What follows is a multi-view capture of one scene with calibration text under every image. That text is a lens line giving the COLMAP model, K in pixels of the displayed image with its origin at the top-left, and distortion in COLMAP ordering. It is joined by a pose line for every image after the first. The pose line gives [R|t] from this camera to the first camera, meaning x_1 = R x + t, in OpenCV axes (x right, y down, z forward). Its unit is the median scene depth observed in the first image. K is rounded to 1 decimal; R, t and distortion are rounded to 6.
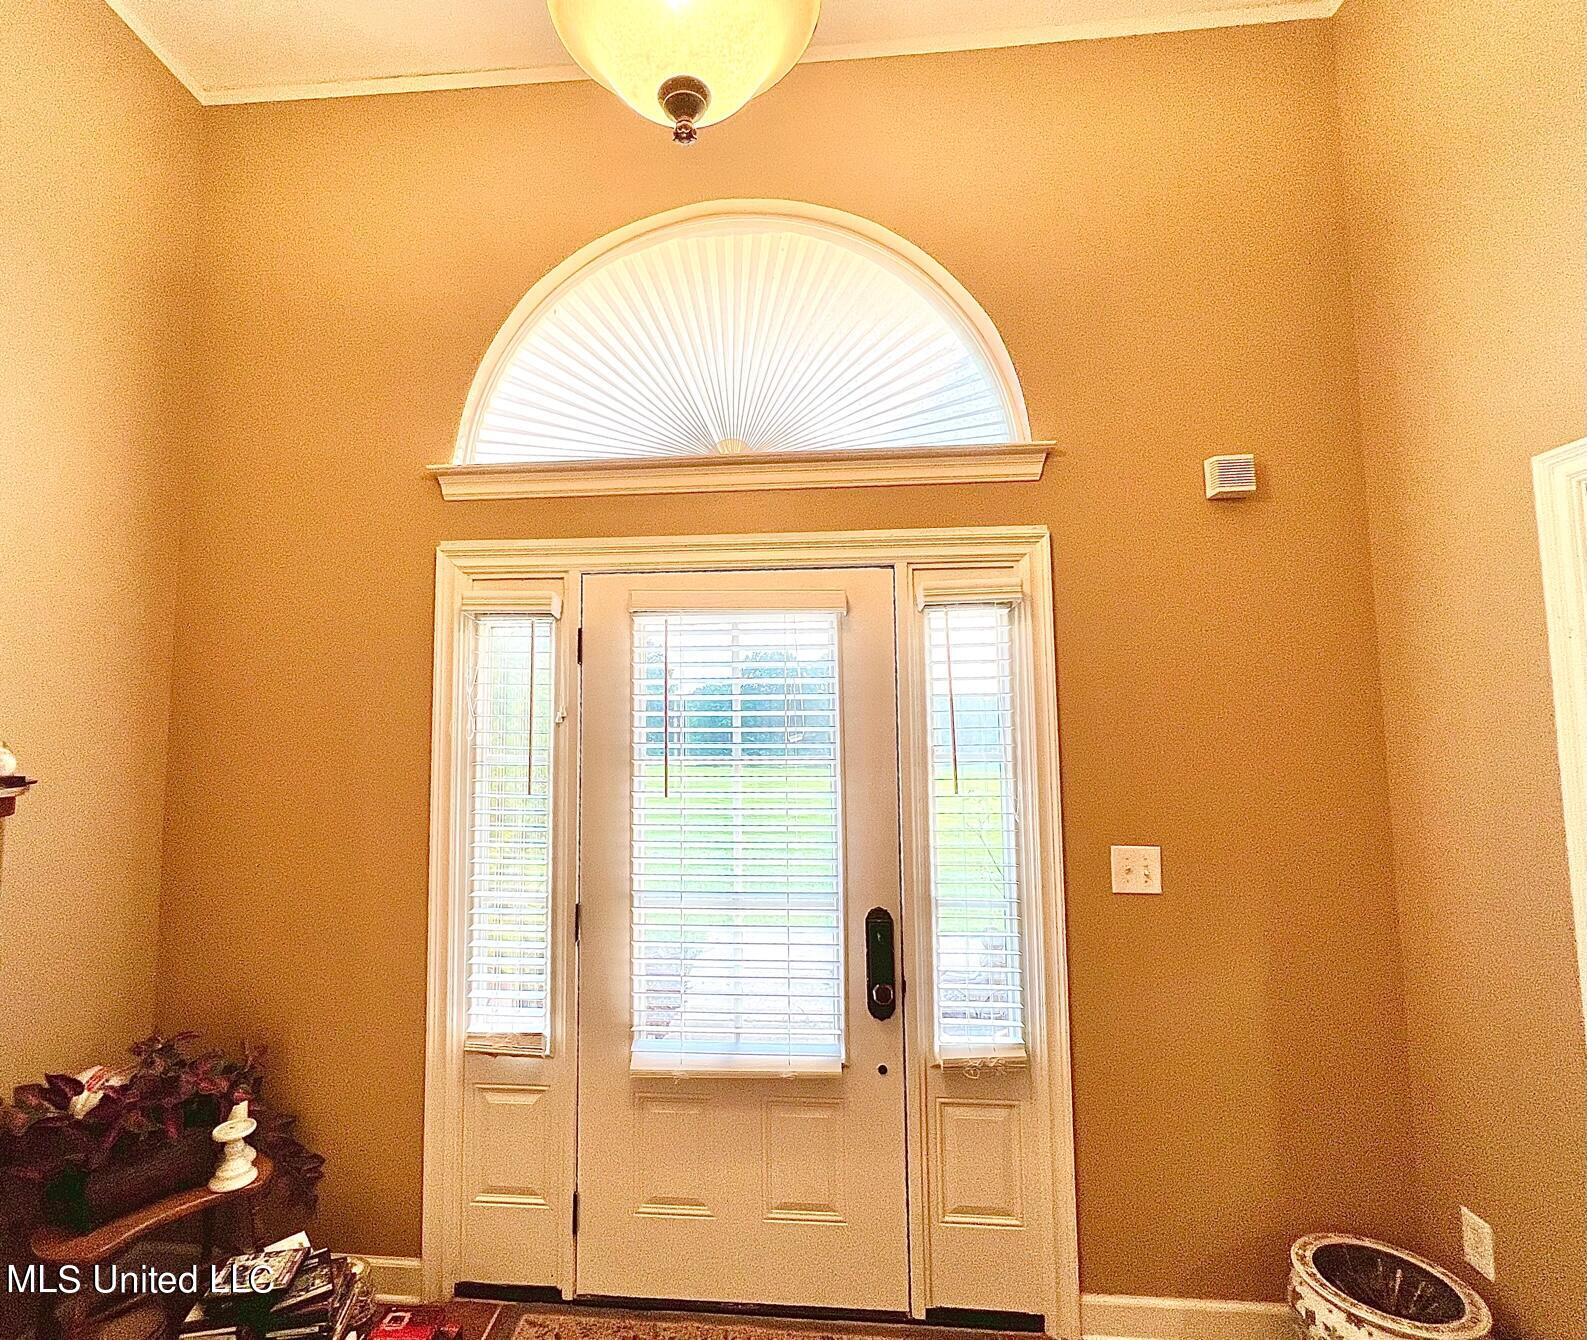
lens RADIAL K [[703.9, 0, 793.5], [0, 703.9, 670.0], [0, 0, 1]] dist [-0.001405, -0.000271]
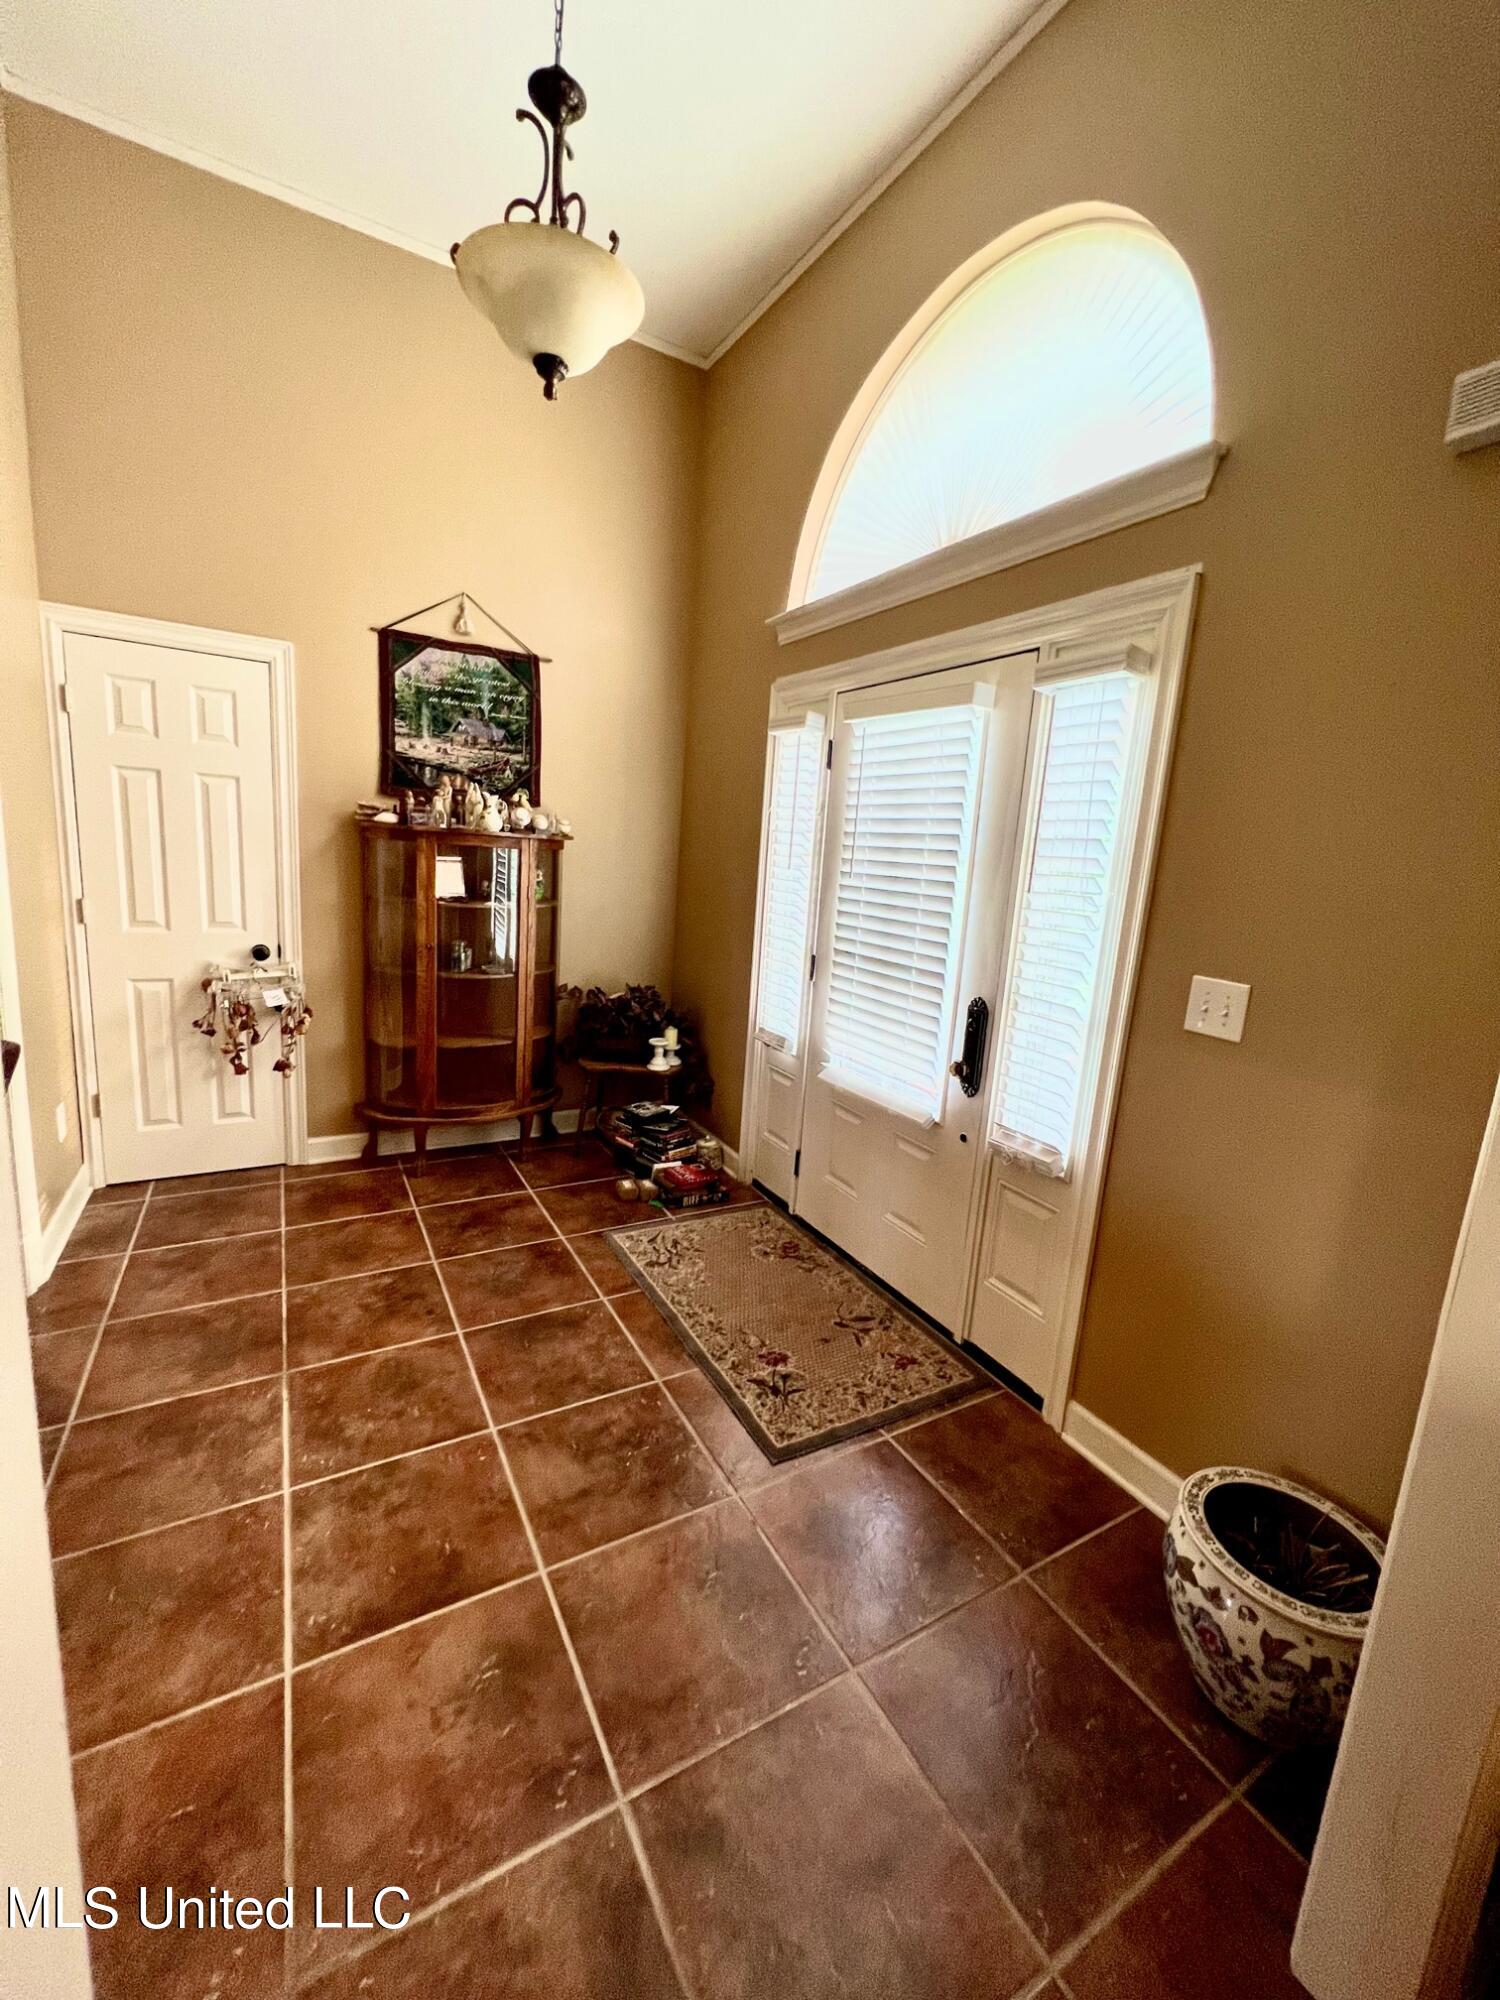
lens RADIAL K [[791.0, 0, 750.0], [0, 791.0, 1000.0], [0, 0, 1]] dist [-0.007674, -0.000146]
pose [[0.565938, 0.199549, -0.799934, 0.875259], [-0.020014, 0.973306, 0.228639, 0.075816], [0.824205, -0.113386, 0.554824, 0.053011]]
